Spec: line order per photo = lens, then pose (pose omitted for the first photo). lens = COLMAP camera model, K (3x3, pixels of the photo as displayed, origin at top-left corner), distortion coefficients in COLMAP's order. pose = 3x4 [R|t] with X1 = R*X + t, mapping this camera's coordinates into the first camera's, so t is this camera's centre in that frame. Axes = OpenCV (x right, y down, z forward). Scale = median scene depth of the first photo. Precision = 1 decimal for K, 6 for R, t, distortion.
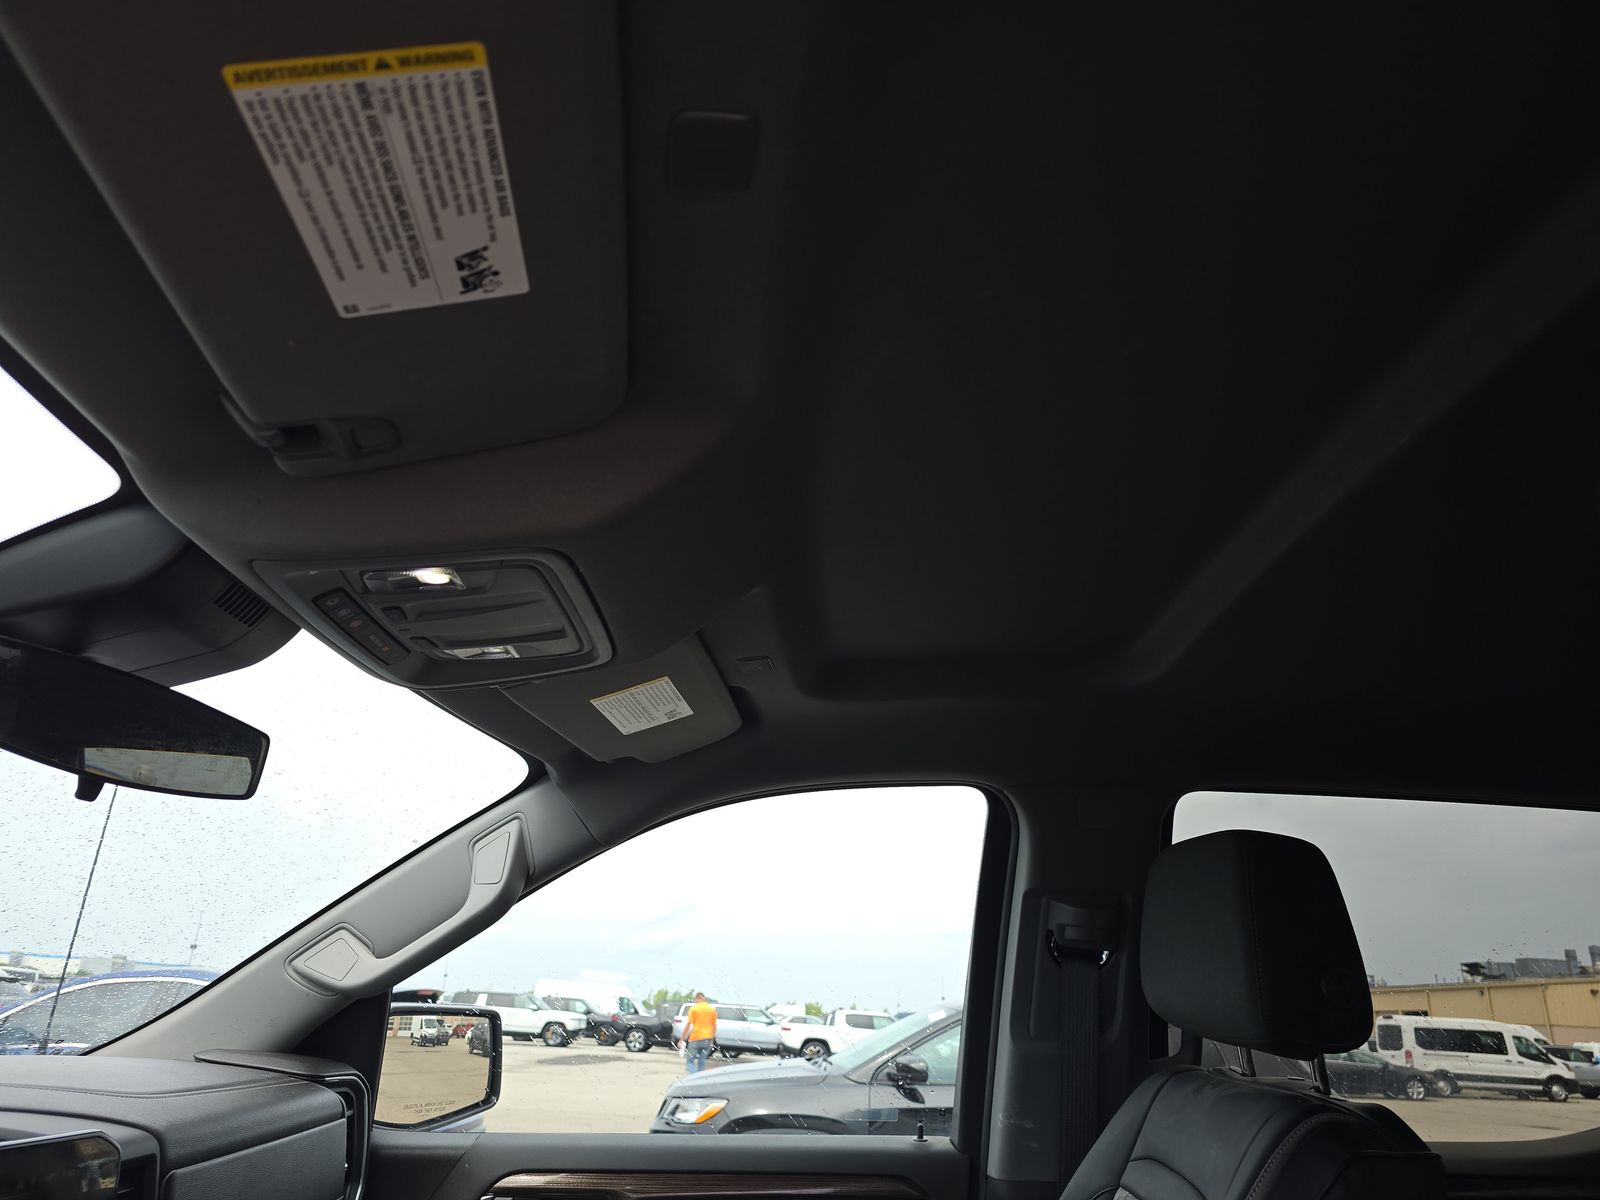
lens RADIAL K [[1067.0, 0, 803.5], [0, 1067.0, 604.7], [0, 0, 1]] dist [0.059239, -0.059116]
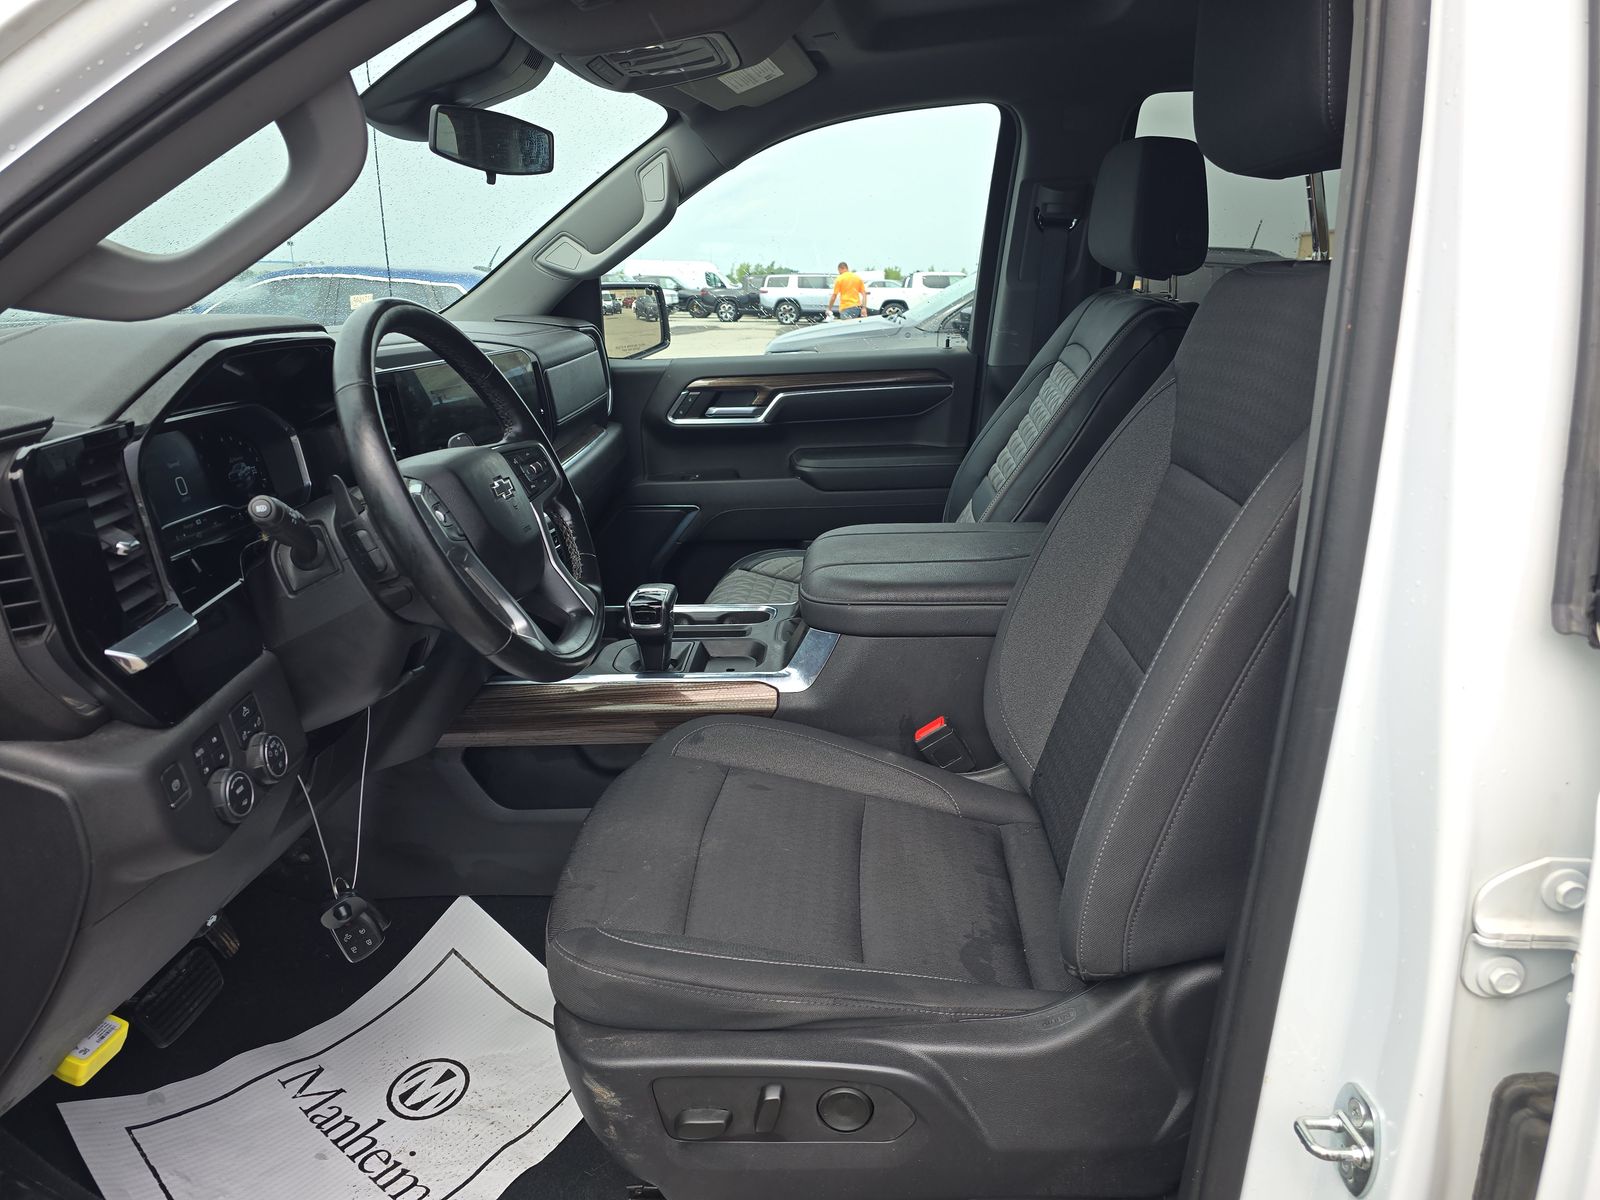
lens RADIAL K [[1067.0, 0, 803.5], [0, 1067.0, 604.7], [0, 0, 1]] dist [0.059239, -0.059116]
pose [[0.995918, -0.032793, -0.084090, 0.017699], [0.077317, 0.790646, 0.607372, -0.174611], [0.046568, -0.611395, 0.789954, -0.475866]]
